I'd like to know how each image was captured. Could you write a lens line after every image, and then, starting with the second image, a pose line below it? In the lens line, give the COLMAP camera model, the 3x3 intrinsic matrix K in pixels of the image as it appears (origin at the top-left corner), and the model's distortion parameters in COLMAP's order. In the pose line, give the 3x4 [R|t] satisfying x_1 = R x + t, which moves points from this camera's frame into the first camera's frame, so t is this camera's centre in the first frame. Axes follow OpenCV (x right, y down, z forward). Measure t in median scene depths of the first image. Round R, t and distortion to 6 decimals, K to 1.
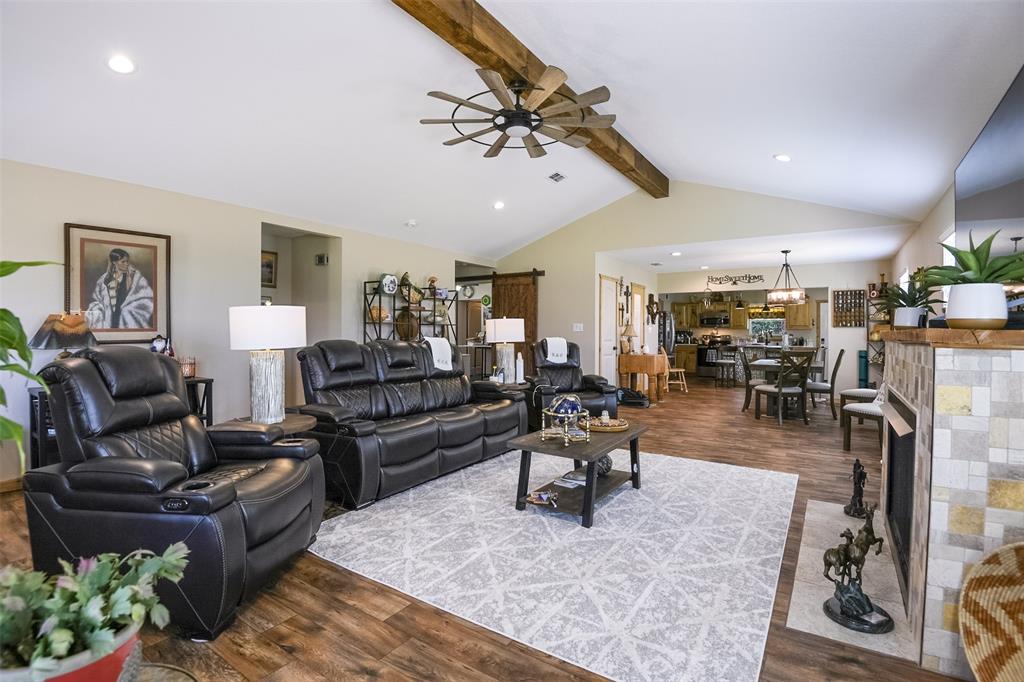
lens RADIAL K [[471.0, 0, 507.3], [0, 471.0, 340.9], [0, 0, 1]] dist [-0.023884, -0.000732]
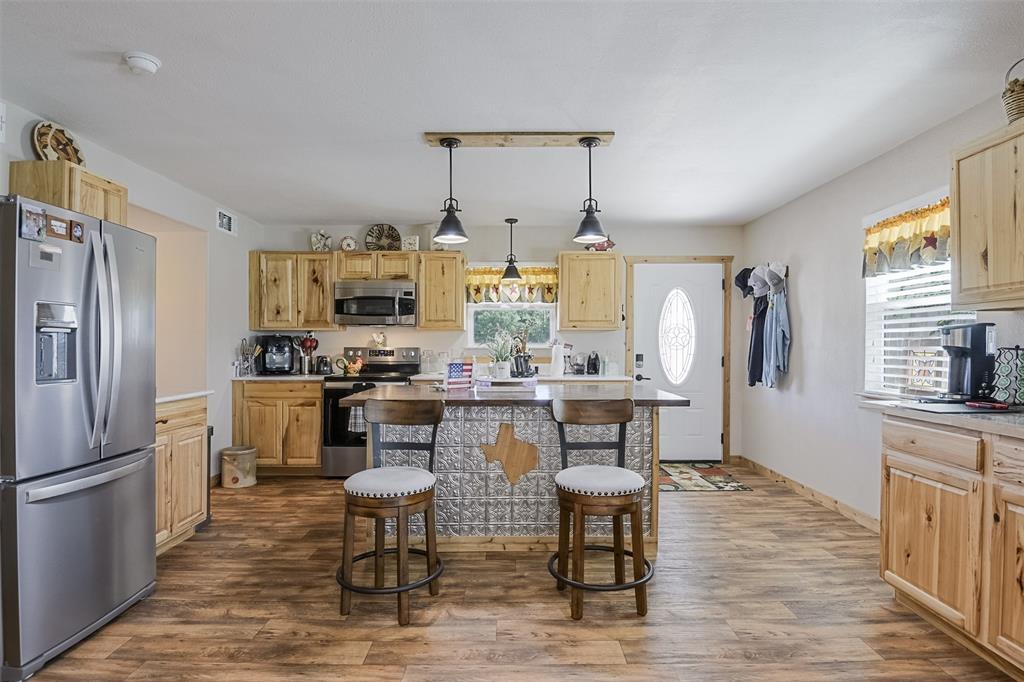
lens RADIAL K [[557.0, 0, 510.8], [0, 557.0, 338.5], [0, 0, 1]] dist [-0.008374, -0.008710]
pose [[0.842115, -0.000358, 0.539297, 0.307489], [0.012875, 0.999728, -0.019441, -0.010116], [-0.539144, 0.023315, 0.841891, 0.609895]]
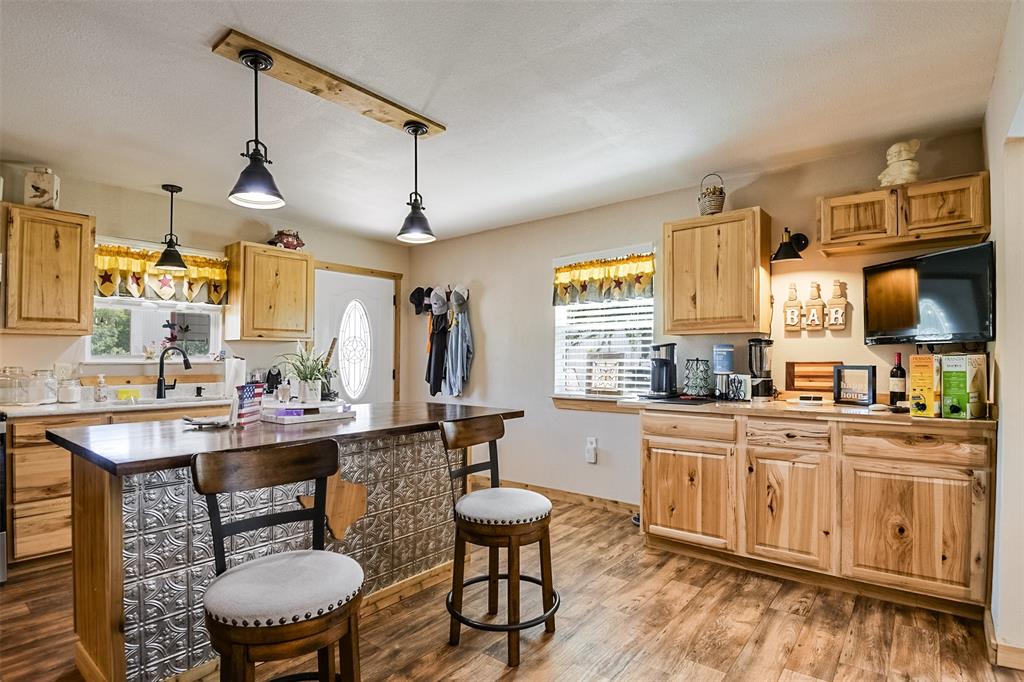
lens RADIAL K [[520.6, 0, 512.4], [0, 520.6, 350.8], [0, 0, 1]] dist [-0.006128, -0.003689]
pose [[0.101864, 0.007721, 0.994768, 0.270524], [0.015317, 0.999839, -0.009329, -0.011978], [-0.994680, 0.016187, 0.101729, 0.744766]]
